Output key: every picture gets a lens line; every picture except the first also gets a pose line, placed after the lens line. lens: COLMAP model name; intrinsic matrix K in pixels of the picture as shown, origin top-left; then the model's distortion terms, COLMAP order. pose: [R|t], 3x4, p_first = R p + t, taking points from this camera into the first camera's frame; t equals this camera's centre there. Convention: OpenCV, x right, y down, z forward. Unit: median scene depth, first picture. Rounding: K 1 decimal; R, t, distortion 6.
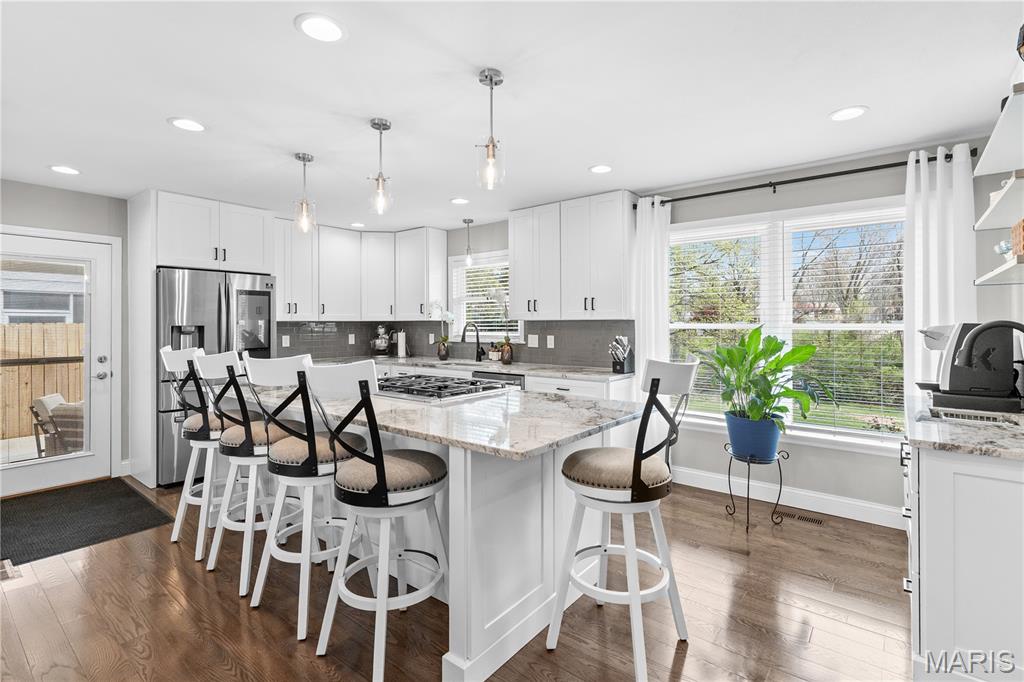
lens RADIAL K [[476.2, 0, 511.3], [0, 476.2, 328.3], [0, 0, 1]] dist [0.001693, 0.000400]
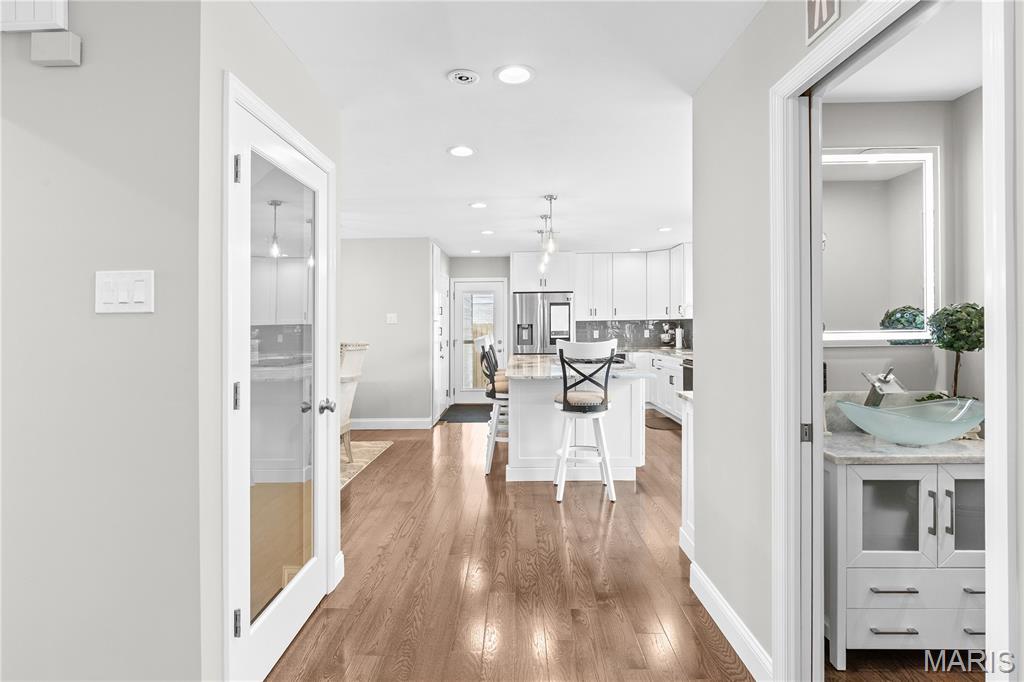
lens RADIAL K [[549.0, 0, 525.3], [0, 549.0, 328.8], [0, 0, 1]] dist [0.028280, 0.000791]
pose [[0.609752, 0.001487, -0.792591, 0.769642], [0.003398, 0.999984, 0.004490, 0.001927], [0.792585, -0.005431, 0.609737, -0.214428]]
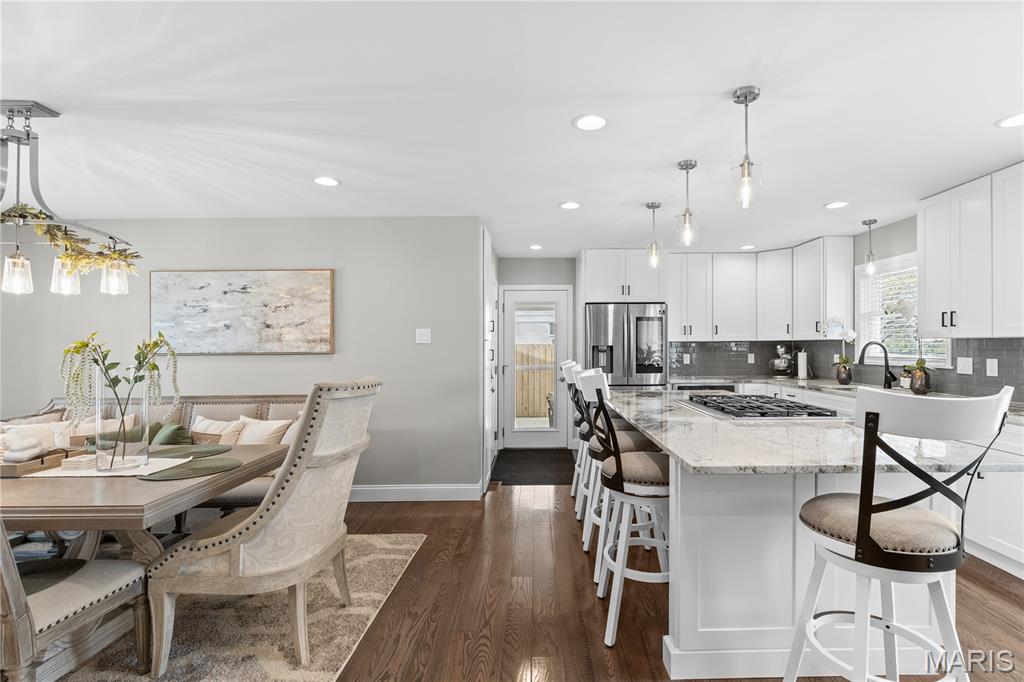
lens RADIAL K [[476.2, 0, 555.5], [0, 476.2, 350.9], [0, 0, 1]] dist [0.001693, 0.000400]
pose [[0.640517, 0.008218, -0.767900, 0.210723], [-0.002457, 0.999960, 0.008652, -0.001611], [0.767940, -0.003655, 0.640512, 0.027483]]
